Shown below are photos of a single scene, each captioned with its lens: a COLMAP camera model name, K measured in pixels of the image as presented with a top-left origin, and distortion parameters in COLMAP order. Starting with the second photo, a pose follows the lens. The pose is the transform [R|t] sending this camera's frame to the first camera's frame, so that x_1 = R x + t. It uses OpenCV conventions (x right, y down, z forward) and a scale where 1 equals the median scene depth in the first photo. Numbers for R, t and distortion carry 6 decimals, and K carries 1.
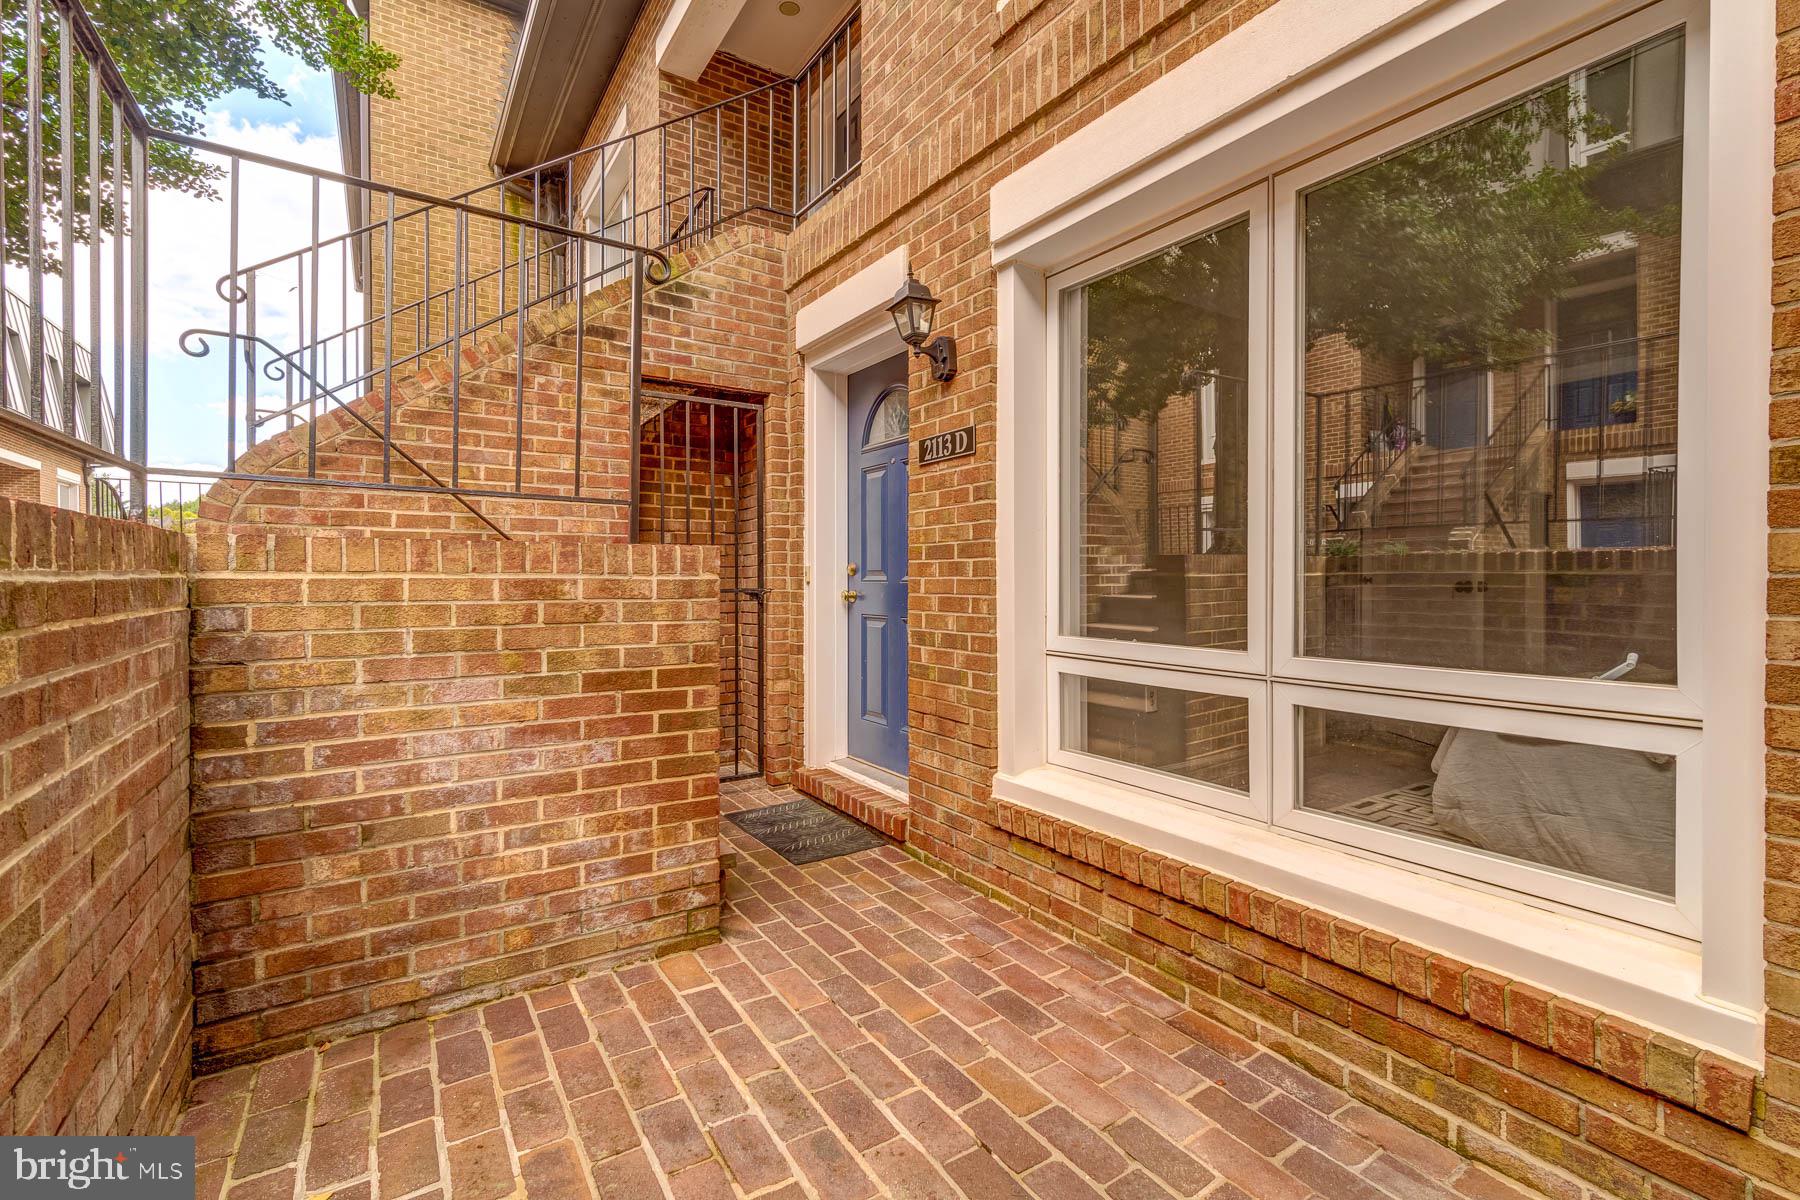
lens RADIAL K [[781.7, 0, 914.9], [0, 781.7, 587.7], [0, 0, 1]] dist [0.006906, -0.000237]
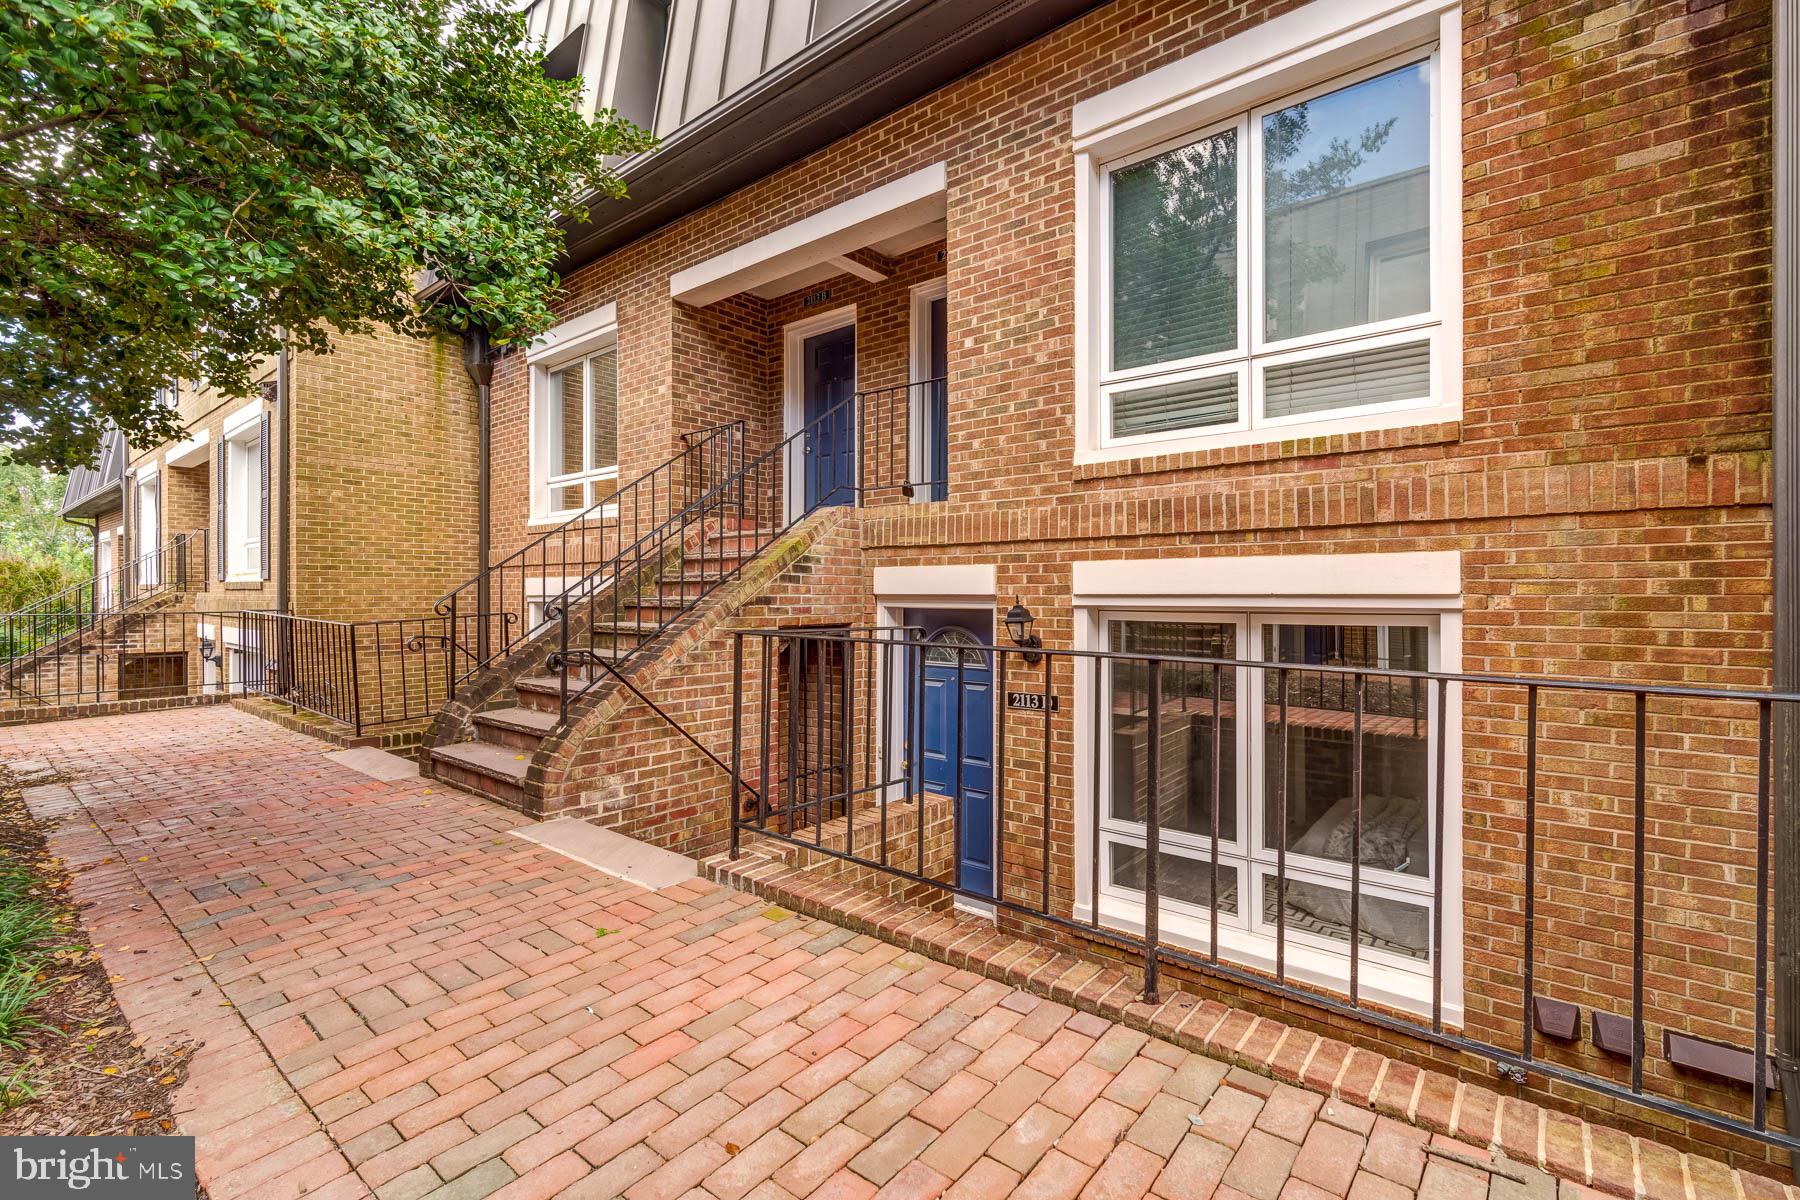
lens RADIAL K [[781.7, 0, 887.5], [0, 781.7, 599.1], [0, 0, 1]] dist [0.006906, -0.000237]
pose [[0.961322, -0.011851, 0.275171, -0.718702], [0.012735, 0.999918, -0.001429, -0.408500], [-0.275132, 0.004878, 0.961394, -0.495964]]
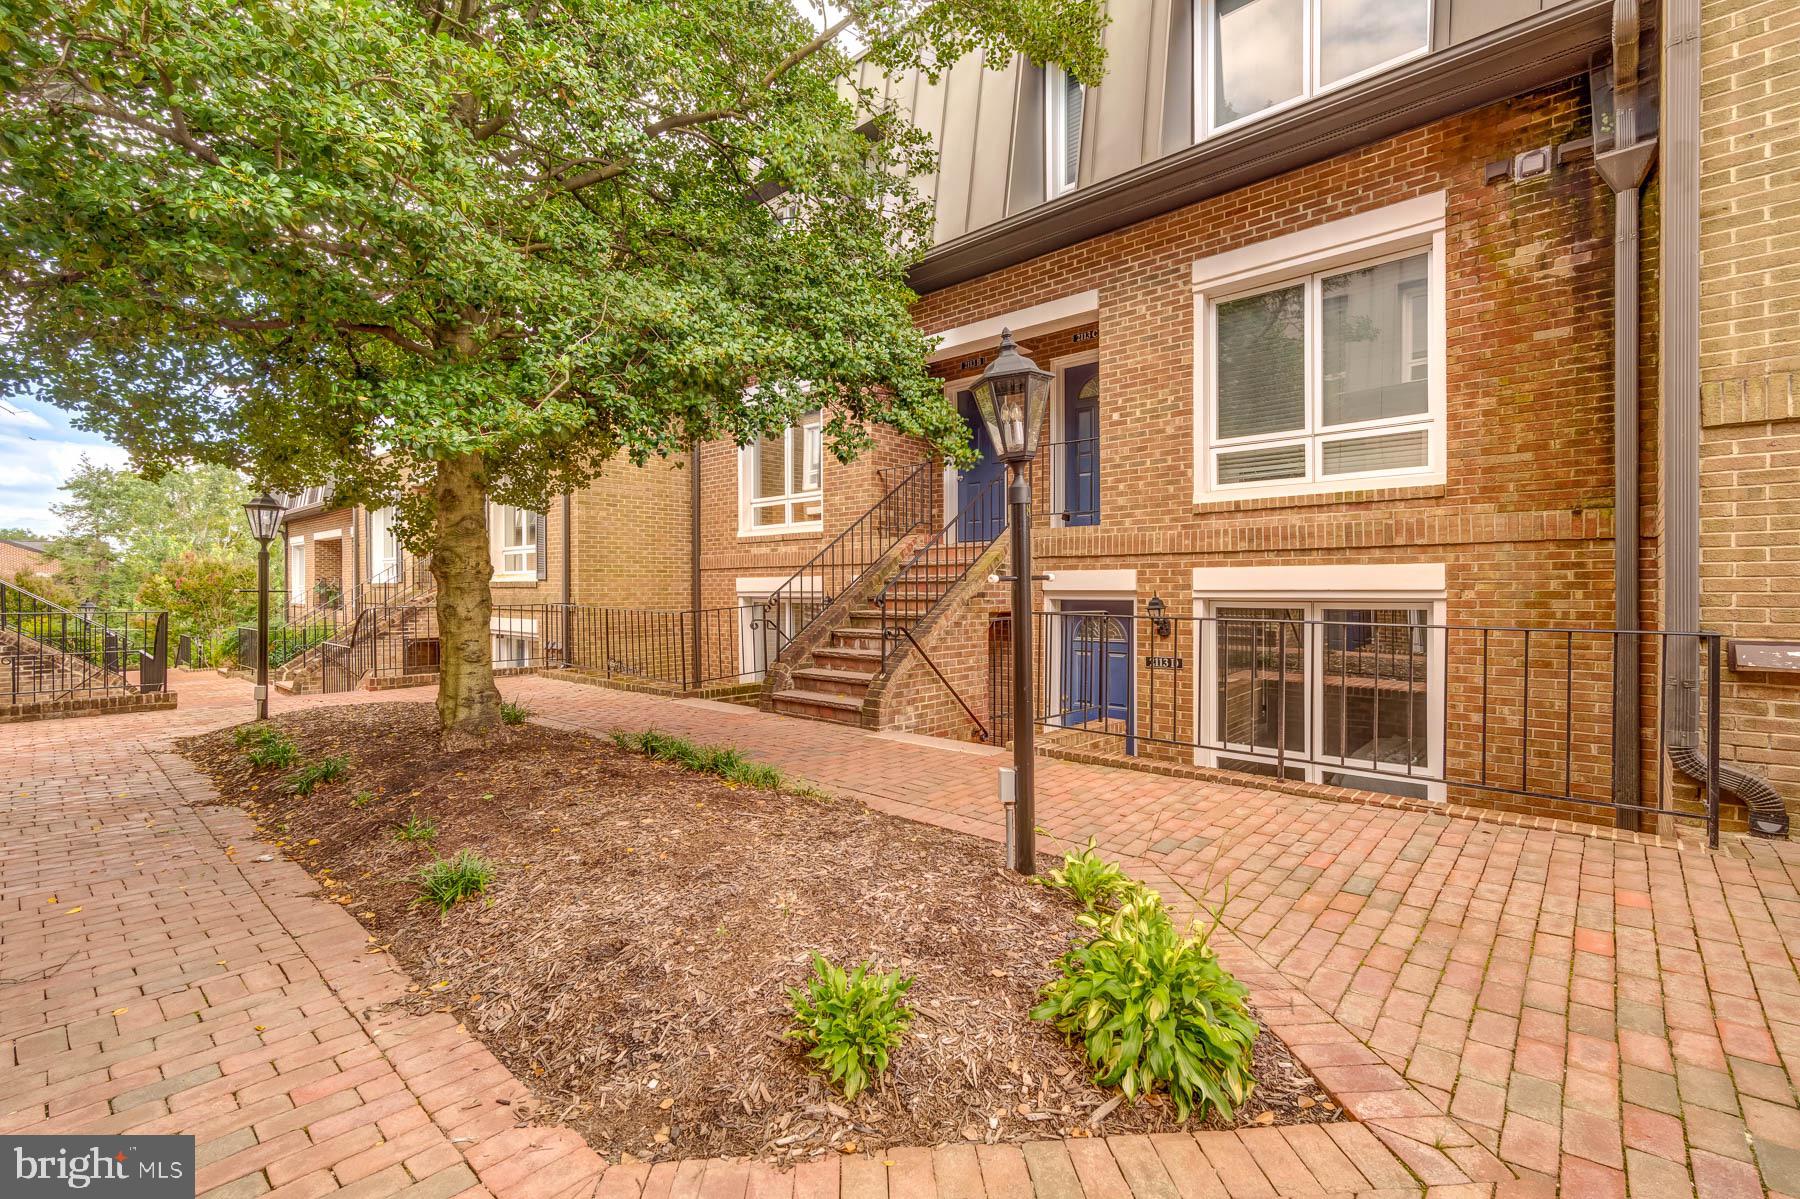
lens RADIAL K [[794.1, 0, 916.0], [0, 794.1, 598.4], [0, 0, 1]] dist [0.006275, 0.000068]
pose [[0.961408, -0.016767, 0.274617, -1.397242], [0.016073, 0.999859, 0.004774, -0.415662], [-0.274658, -0.000176, 0.961542, -1.166184]]
